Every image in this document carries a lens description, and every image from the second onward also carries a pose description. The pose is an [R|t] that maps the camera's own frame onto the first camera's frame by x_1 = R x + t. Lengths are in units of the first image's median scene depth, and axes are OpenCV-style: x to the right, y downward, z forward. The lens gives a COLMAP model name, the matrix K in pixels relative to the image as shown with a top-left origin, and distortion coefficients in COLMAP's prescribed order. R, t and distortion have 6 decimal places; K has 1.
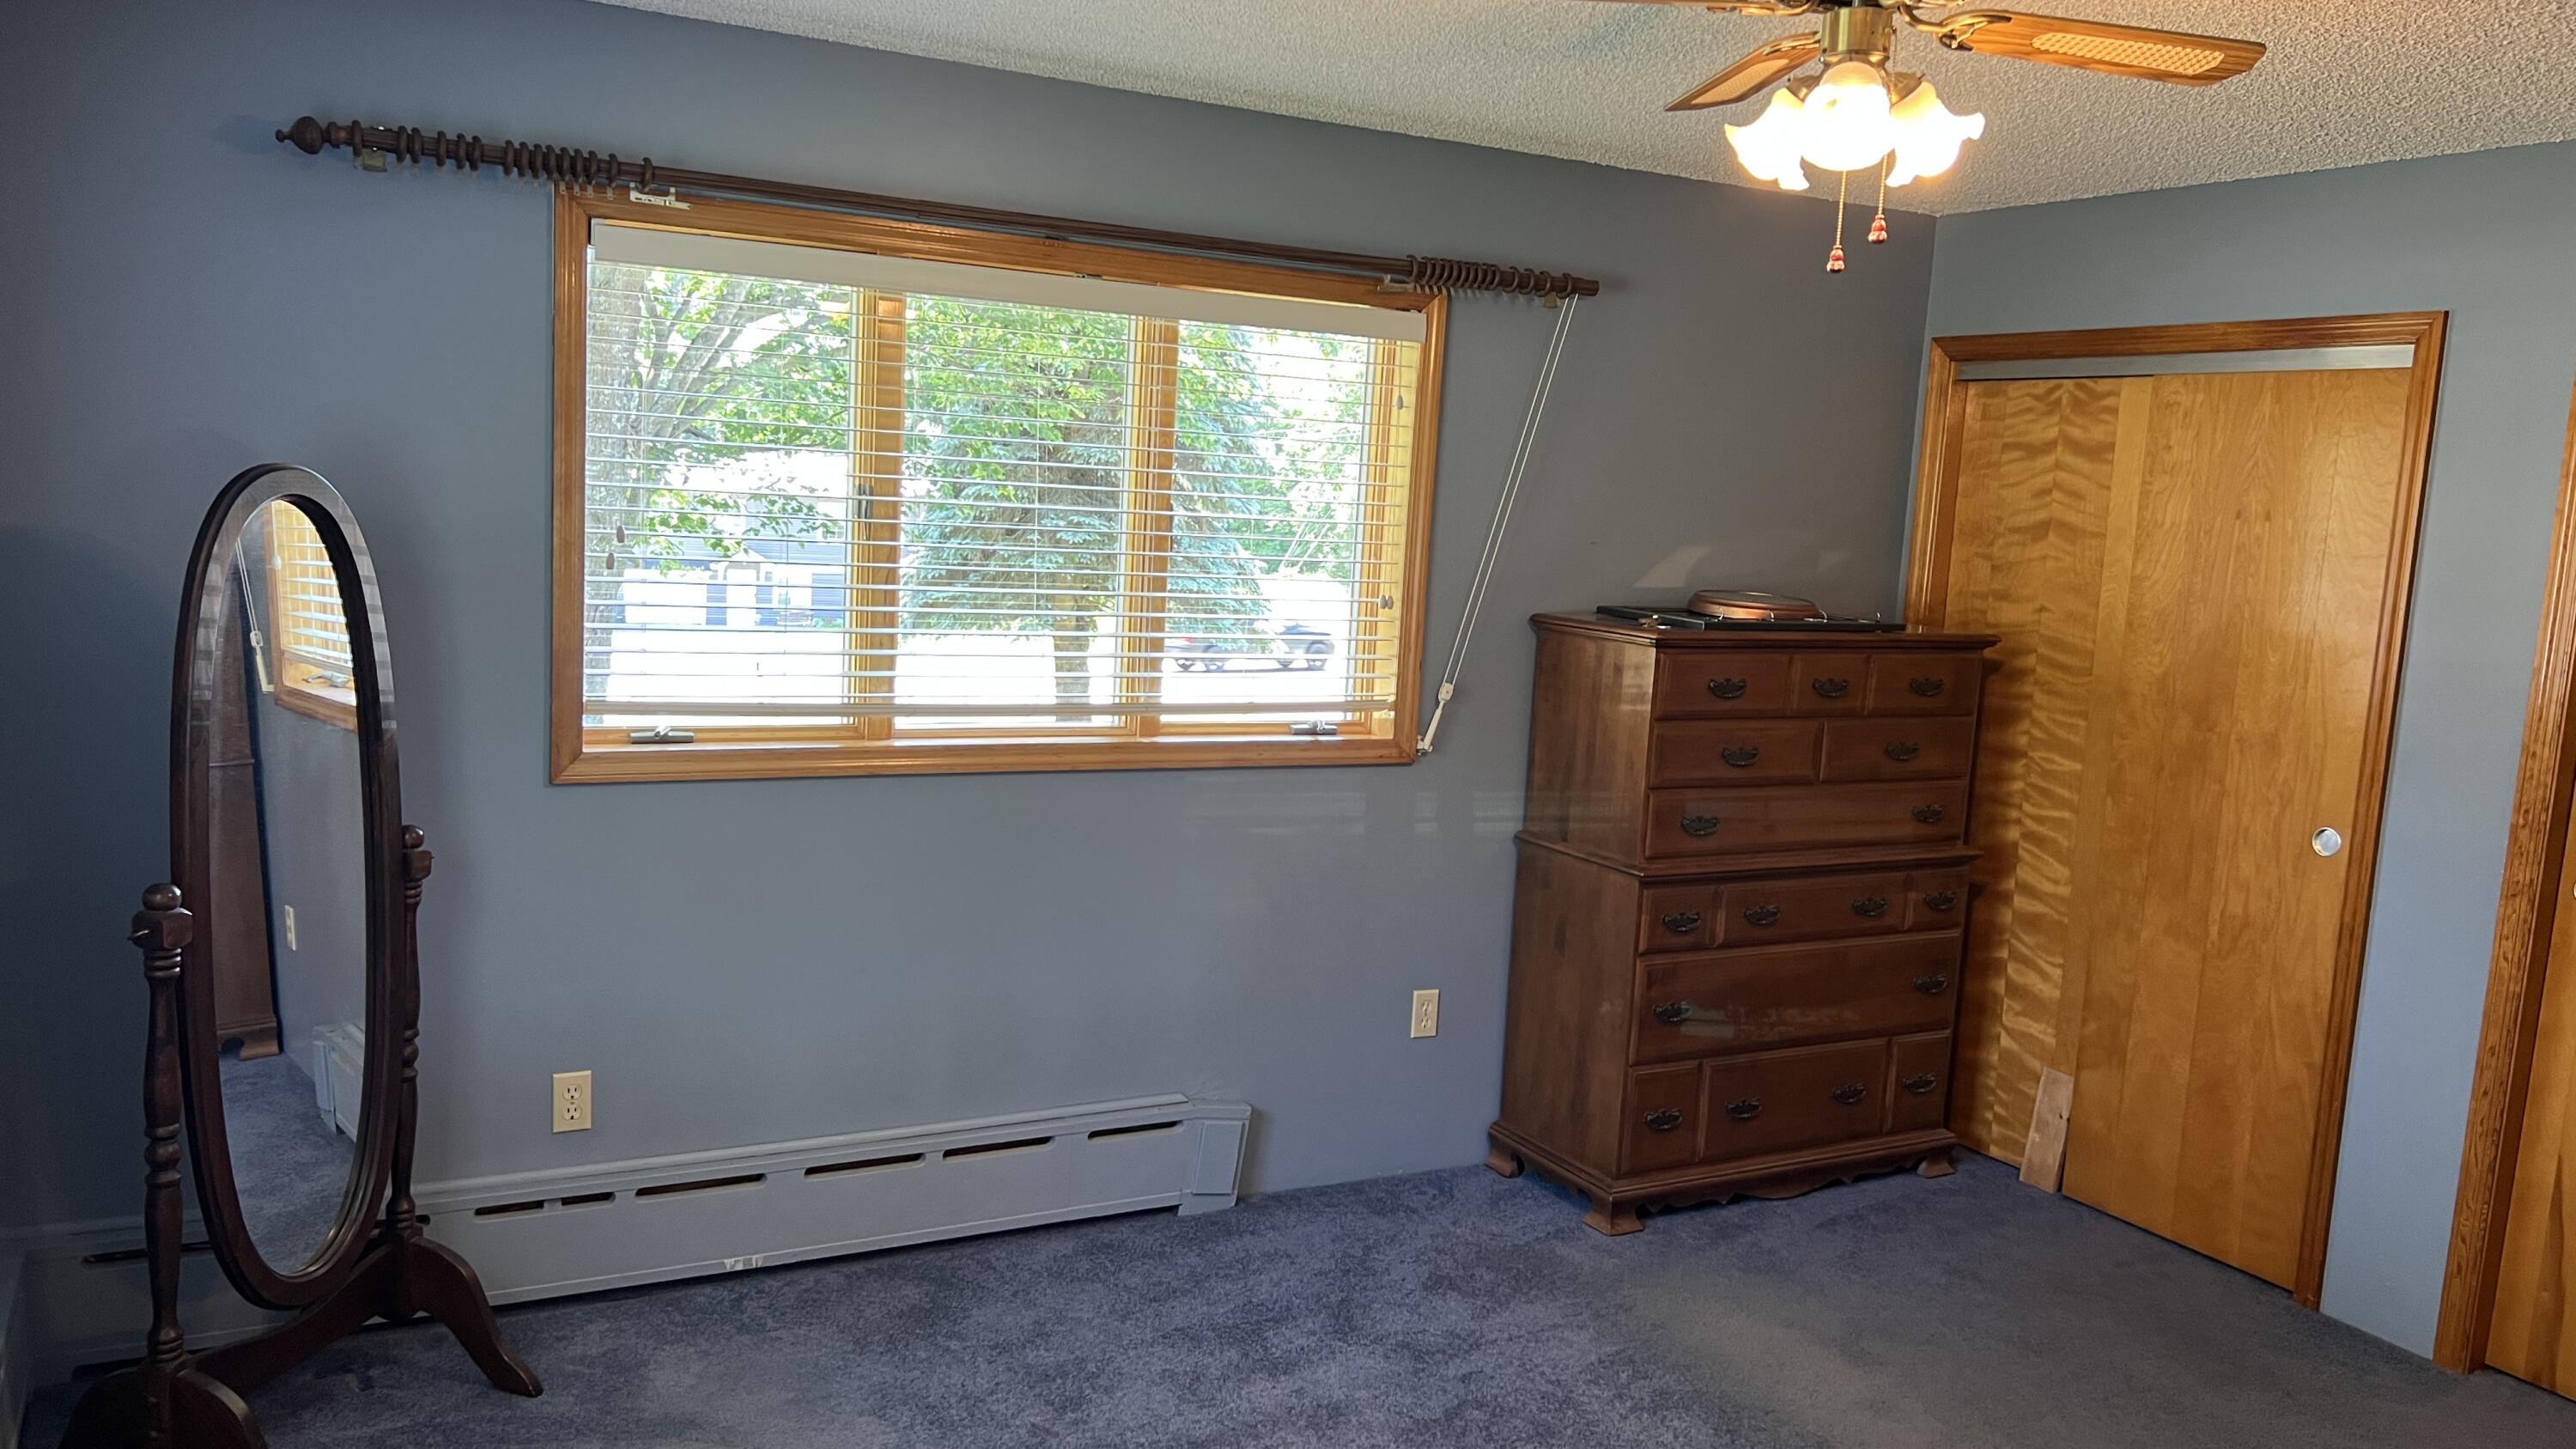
lens RADIAL K [[1964.5, 0, 1288.0], [0, 1964.5, 724.5], [0, 0, 1]] dist [0.108186, -0.183361]
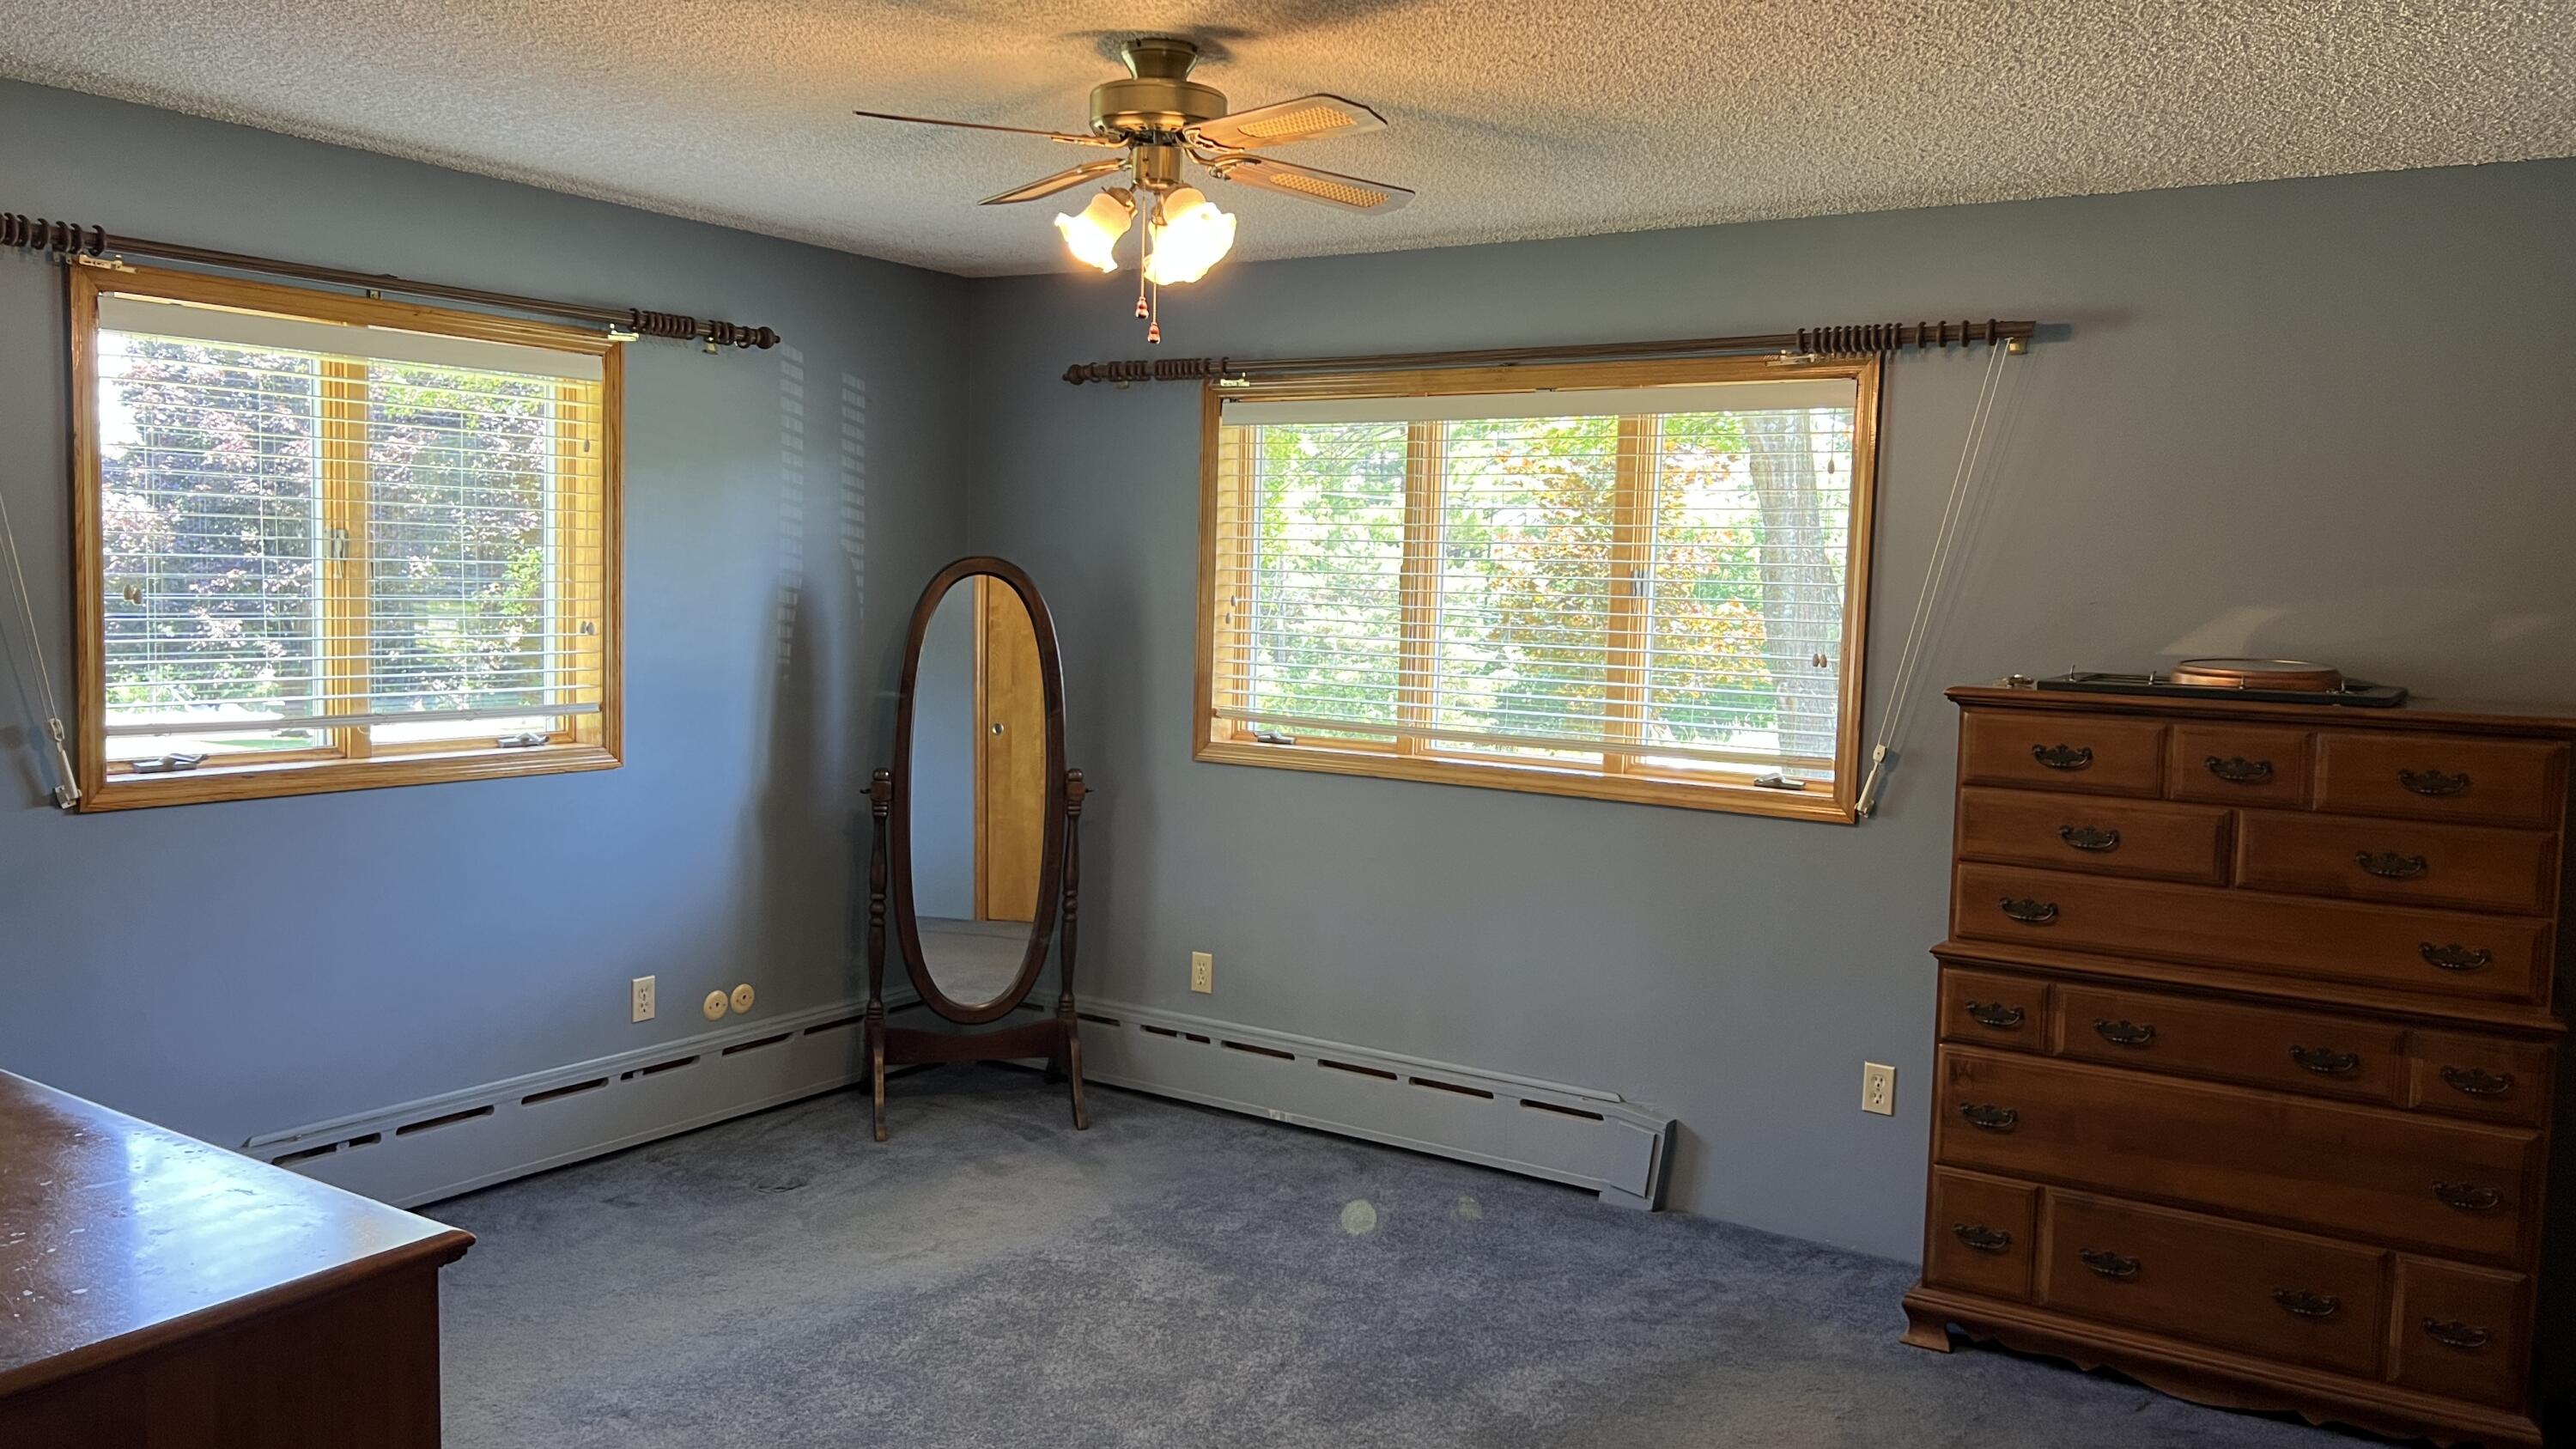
lens RADIAL K [[1964.5, 0, 1288.0], [0, 1964.5, 724.5], [0, 0, 1]] dist [0.108186, -0.183361]
pose [[0.468479, 0.024671, -0.883130, 0.829939], [-0.118232, 0.992369, -0.034996, 0.038991], [0.875527, 0.120809, 0.467821, 0.279126]]
